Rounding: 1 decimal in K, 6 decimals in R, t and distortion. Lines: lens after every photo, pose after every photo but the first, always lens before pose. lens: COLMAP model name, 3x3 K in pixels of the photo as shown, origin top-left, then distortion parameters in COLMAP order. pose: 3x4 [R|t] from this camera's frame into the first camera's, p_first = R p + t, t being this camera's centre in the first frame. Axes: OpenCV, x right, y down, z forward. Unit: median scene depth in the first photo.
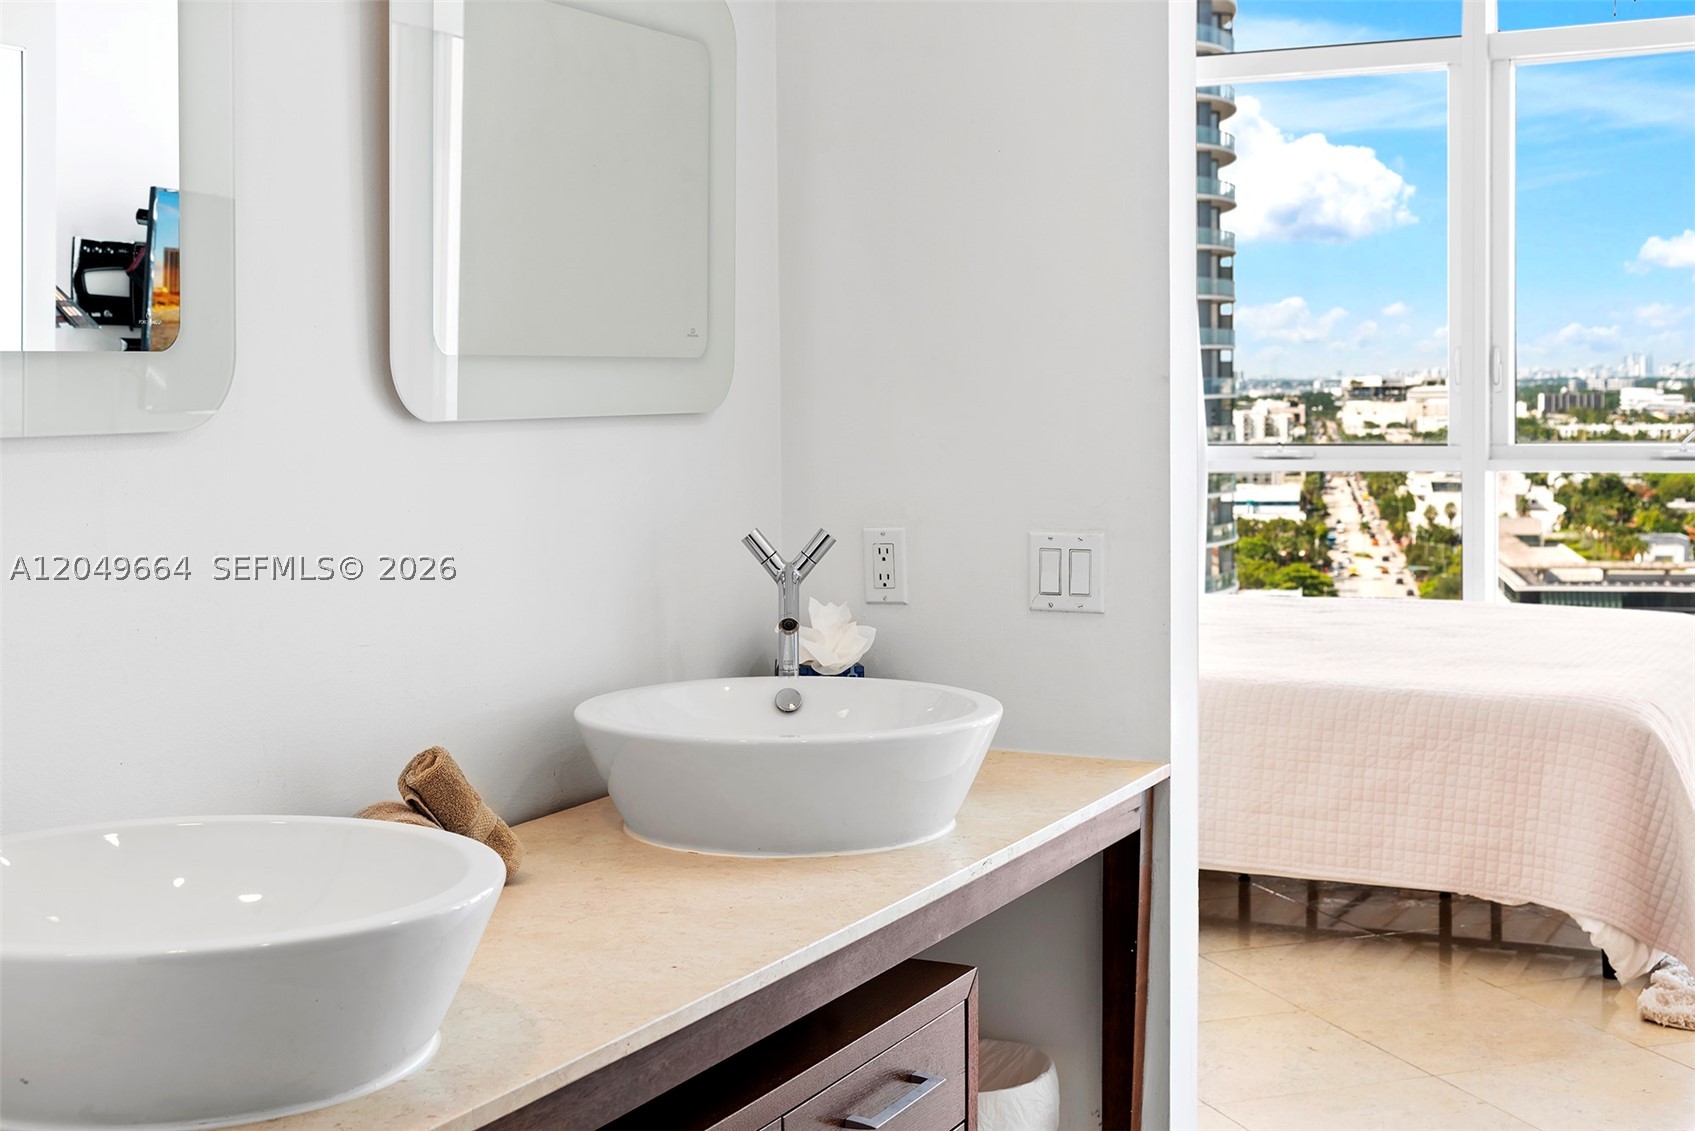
lens RADIAL K [[2216.9, 0, 894.5], [0, 2216.9, 465.5], [0, 0, 1]] dist [0.007935, 0.000000]
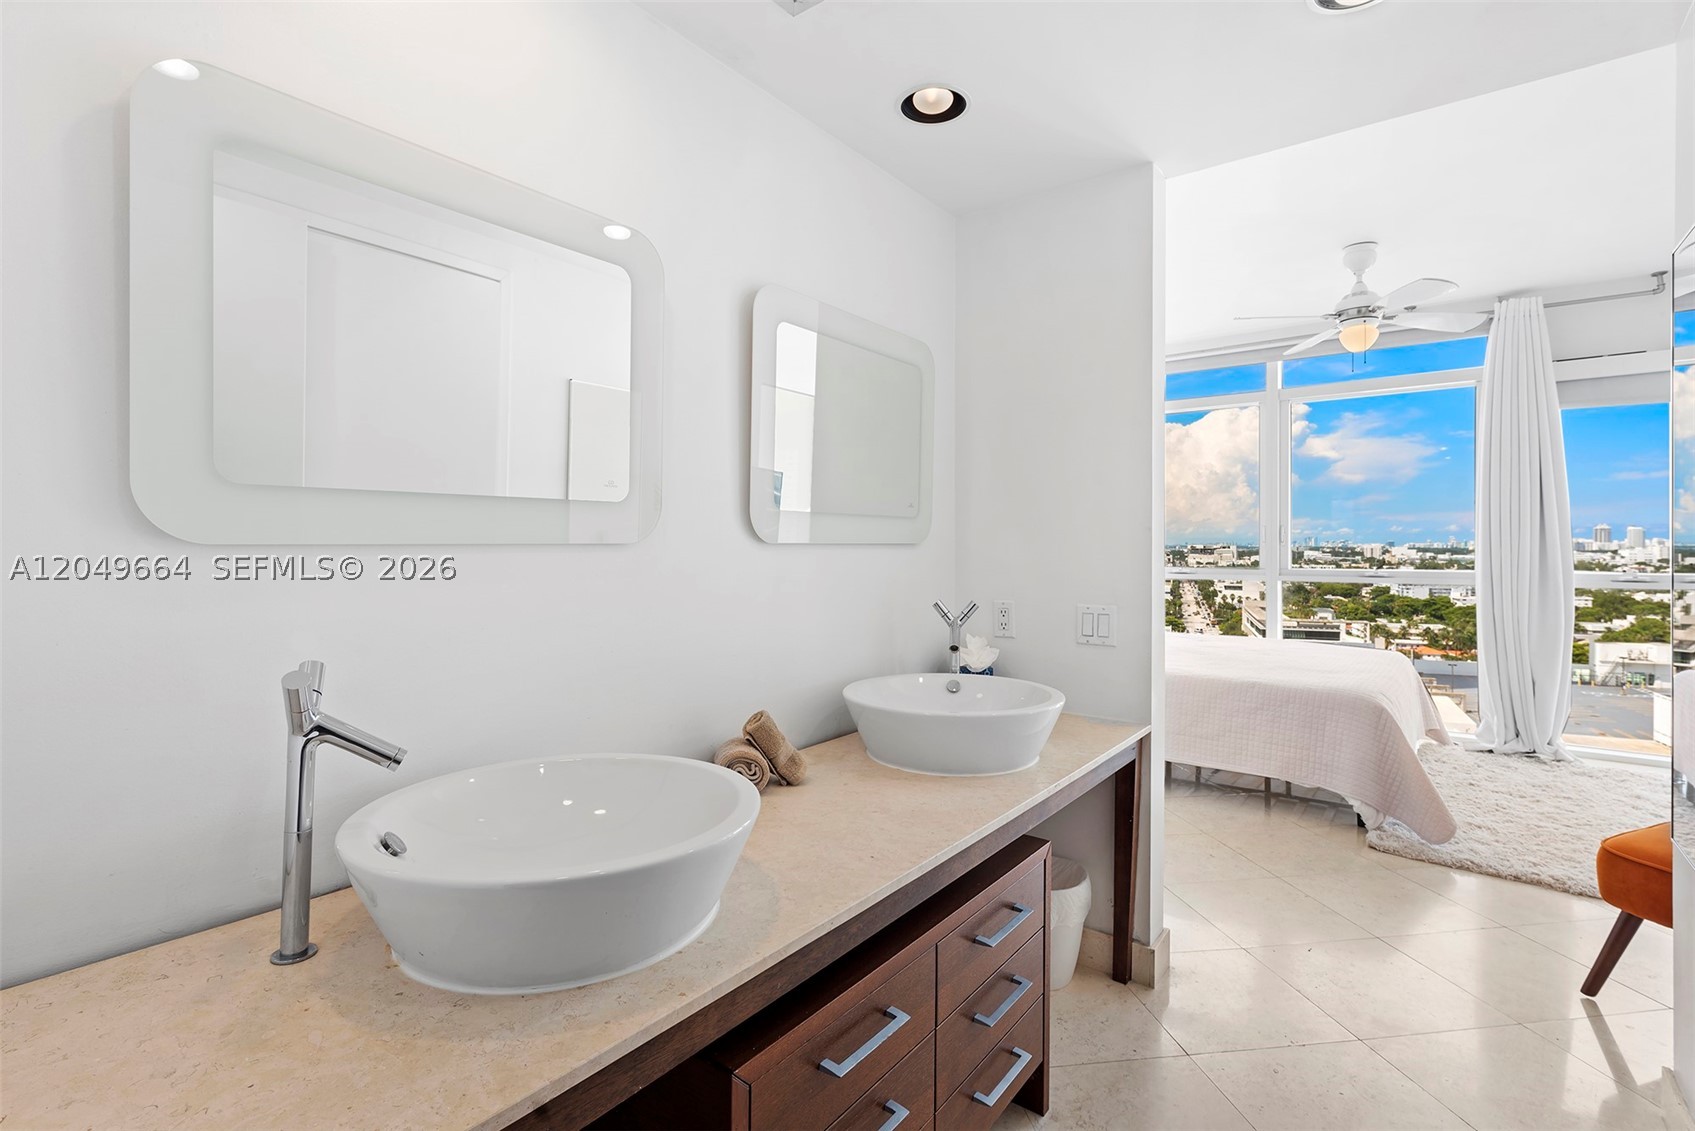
lens RADIAL K [[799.0, 0, 853.0], [0, 799.0, 545.5], [0, 0, 1]] dist [0.004757, -0.003909]
pose [[0.980612, 0.010068, -0.195703, 0.002857], [-0.017144, 0.999258, -0.034498, 0.005069], [0.195210, 0.037184, 0.980056, 0.254675]]
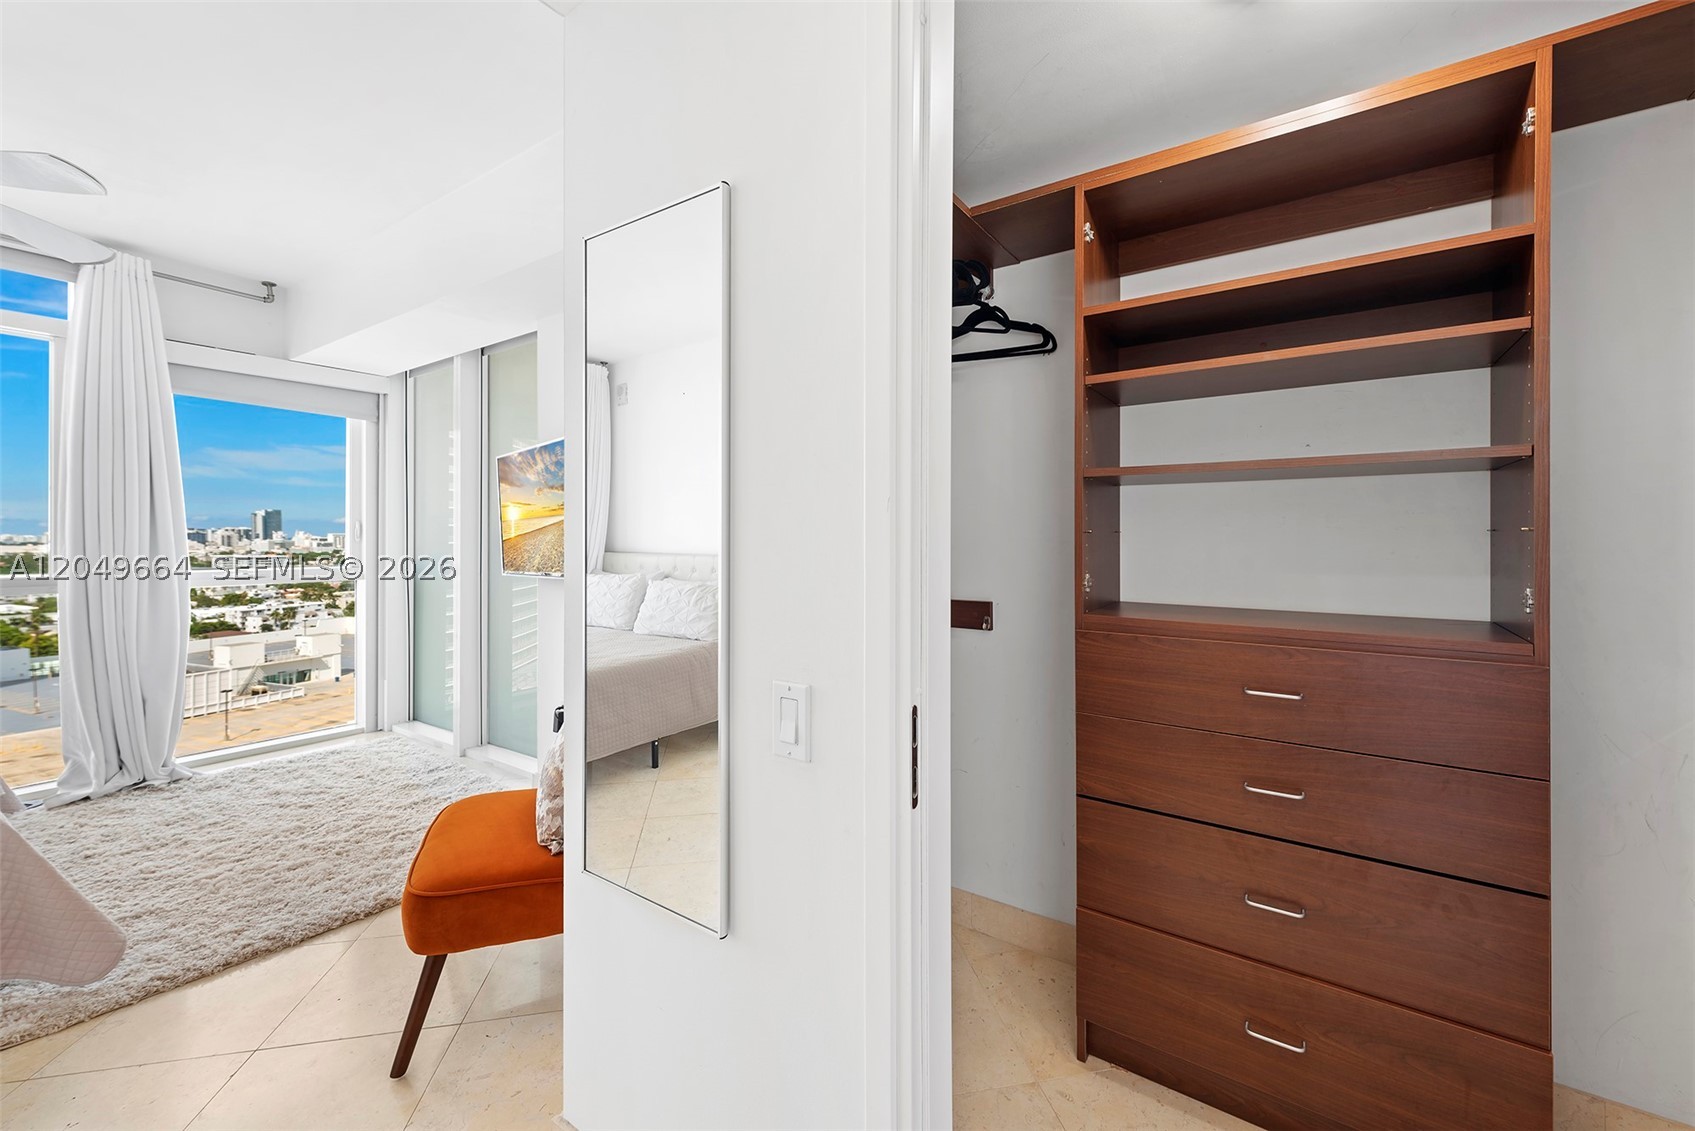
lens RADIAL K [[676.9, 0, 850.1], [0, 676.9, 537.6], [0, 0, 1]] dist [0.011562, -0.003133]
pose [[0.161666, 0.011385, 0.986780, 0.046991], [0.035027, 0.999237, -0.017268, -0.017429], [-0.986224, 0.037356, 0.161144, 0.647172]]
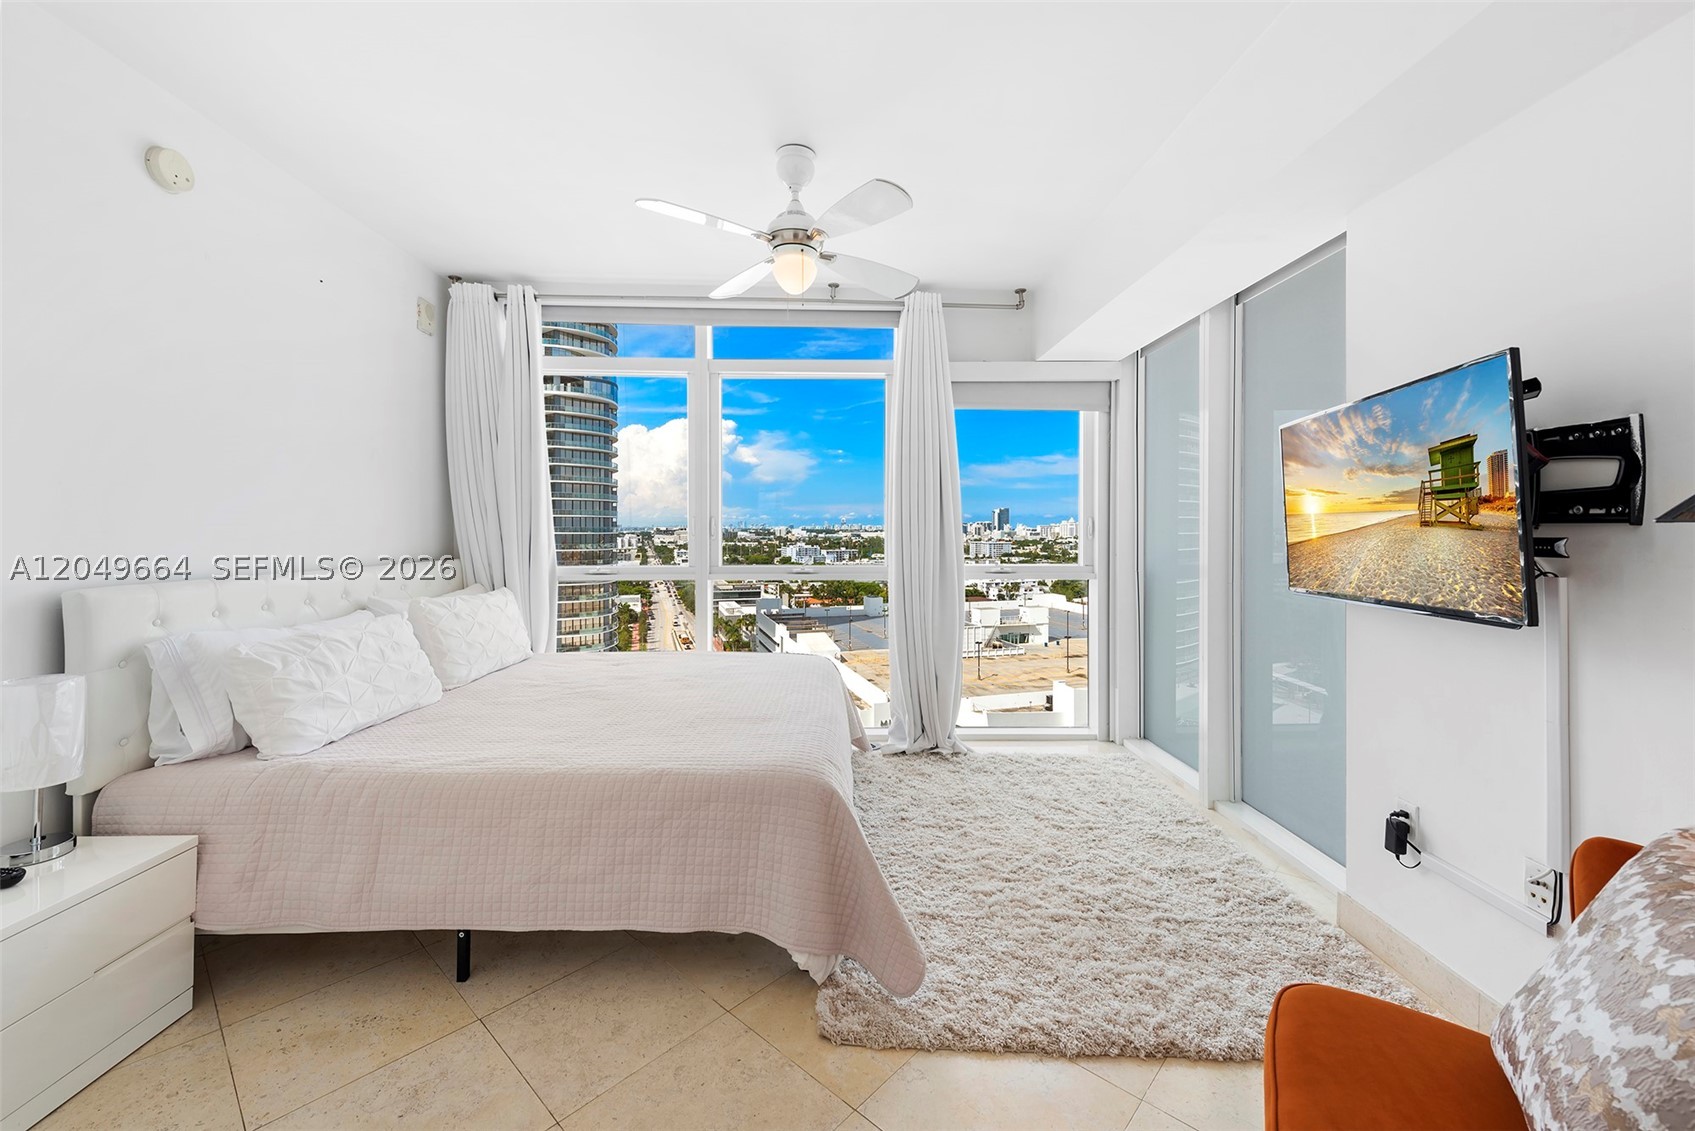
lens RADIAL K [[676.9, 0, 850.1], [0, 676.9, 534.7], [0, 0, 1]] dist [0.011562, -0.003133]
pose [[0.886412, 0.005207, 0.462869, 0.222676], [0.008473, 0.999587, -0.027469, -0.044748], [-0.462820, 0.028271, 0.886001, 0.903879]]
